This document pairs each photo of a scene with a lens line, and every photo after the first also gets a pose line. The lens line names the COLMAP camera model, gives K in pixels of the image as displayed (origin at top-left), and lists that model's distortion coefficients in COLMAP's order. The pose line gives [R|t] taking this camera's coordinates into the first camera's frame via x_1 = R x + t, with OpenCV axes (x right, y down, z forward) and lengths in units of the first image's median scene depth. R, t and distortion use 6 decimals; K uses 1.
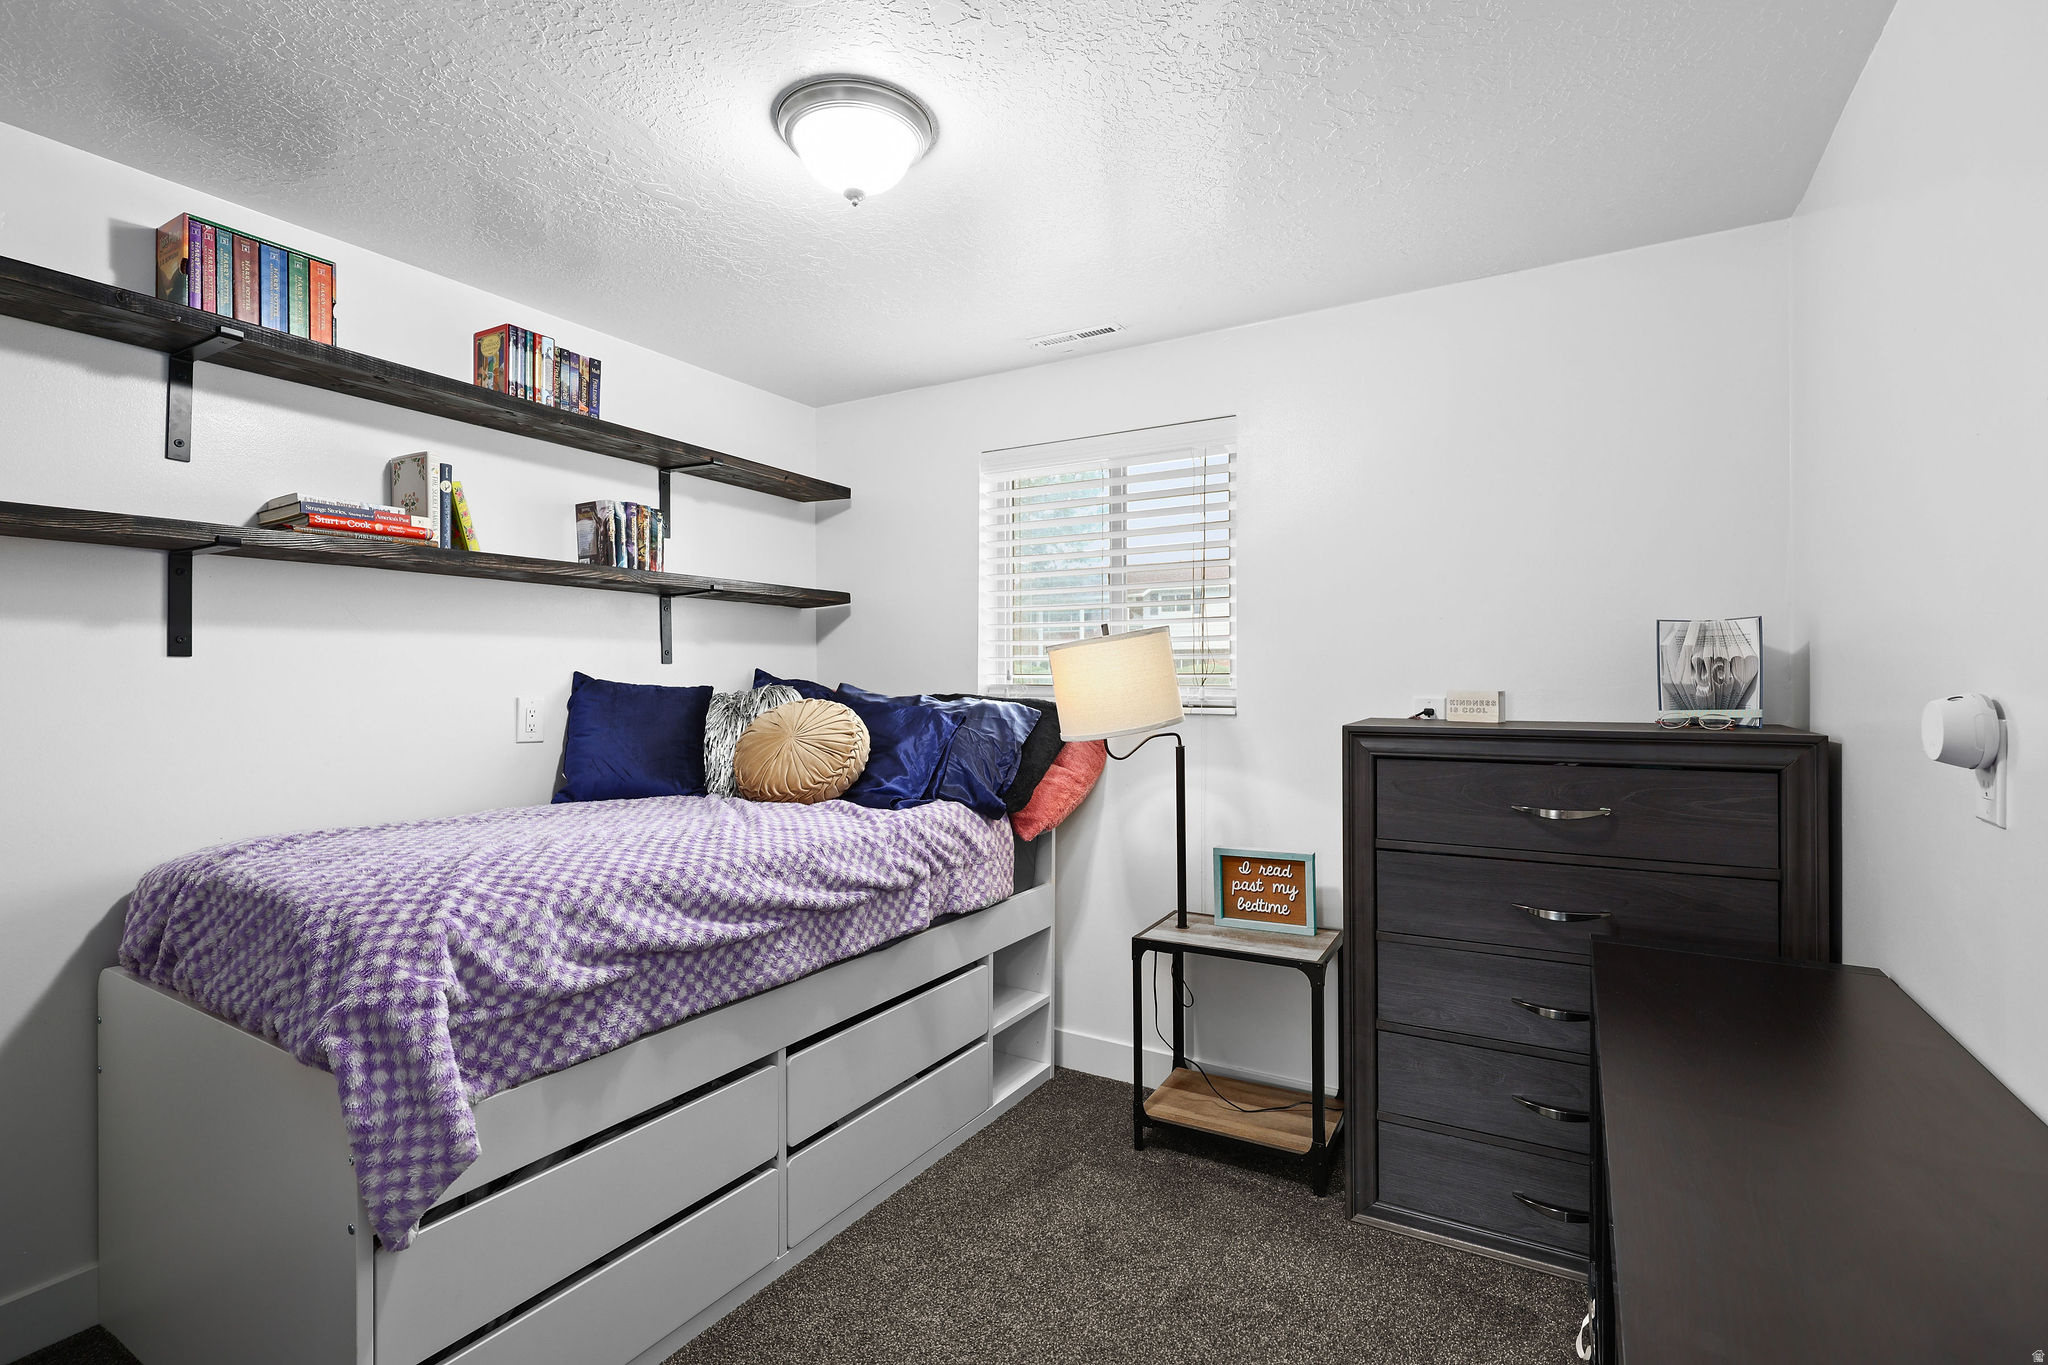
lens RADIAL K [[919.1, 0, 1011.6], [0, 919.1, 686.6], [0, 0, 1]] dist [0.003800, 0.000635]
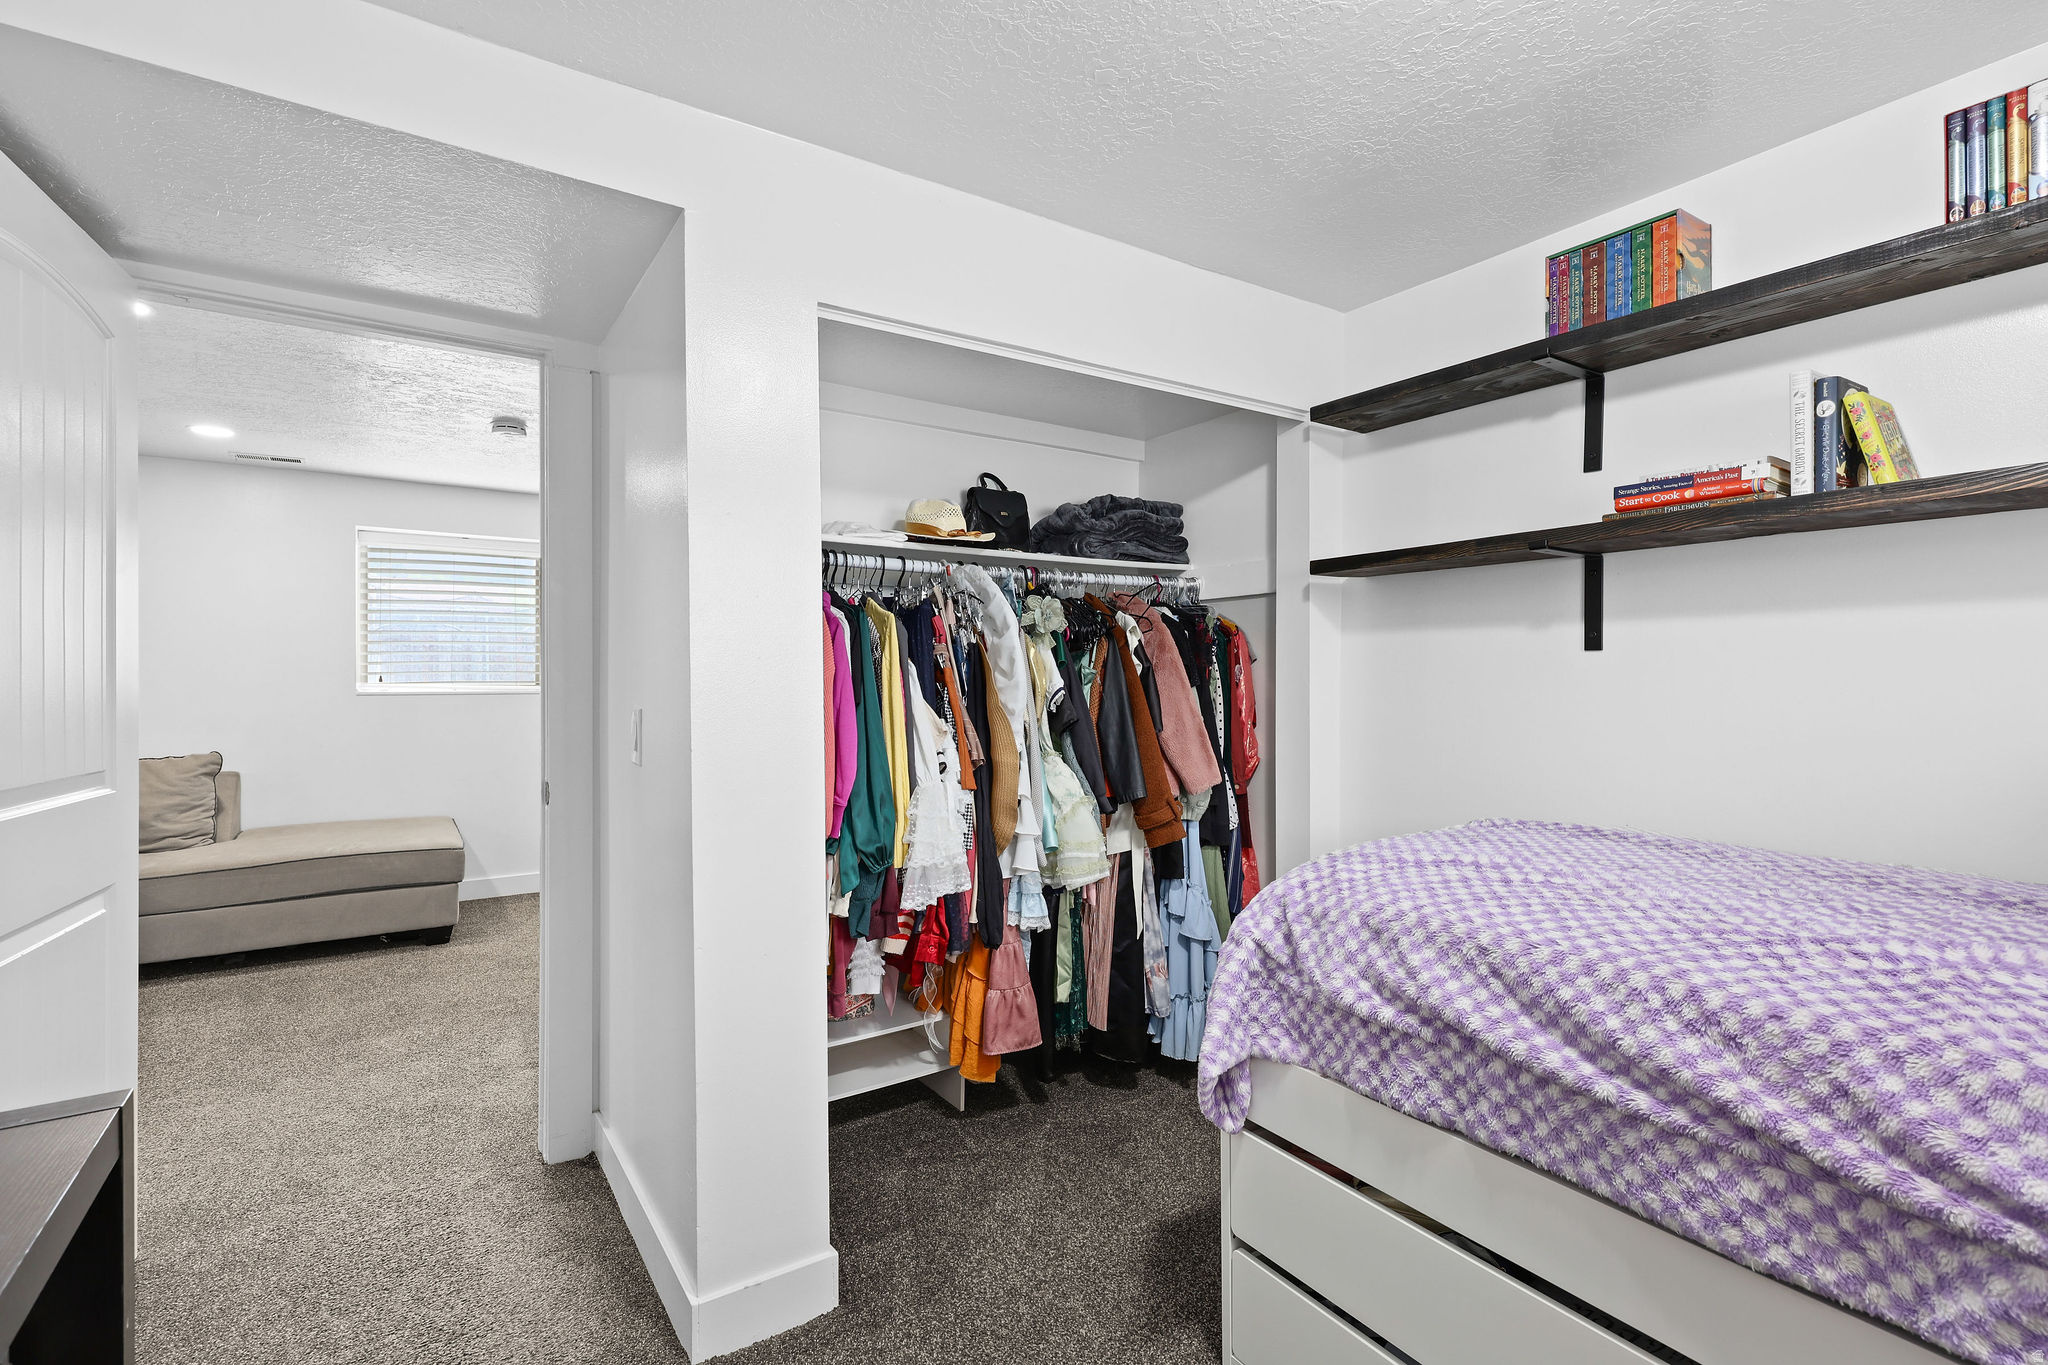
lens RADIAL K [[919.1, 0, 1011.6], [0, 919.1, 686.6], [0, 0, 1]] dist [0.003800, 0.000635]
pose [[-0.424357, 0.012767, -0.905405, 0.423649], [-0.006011, 0.999839, 0.016916, -0.004111], [0.905475, 0.012621, -0.424212, 0.926689]]
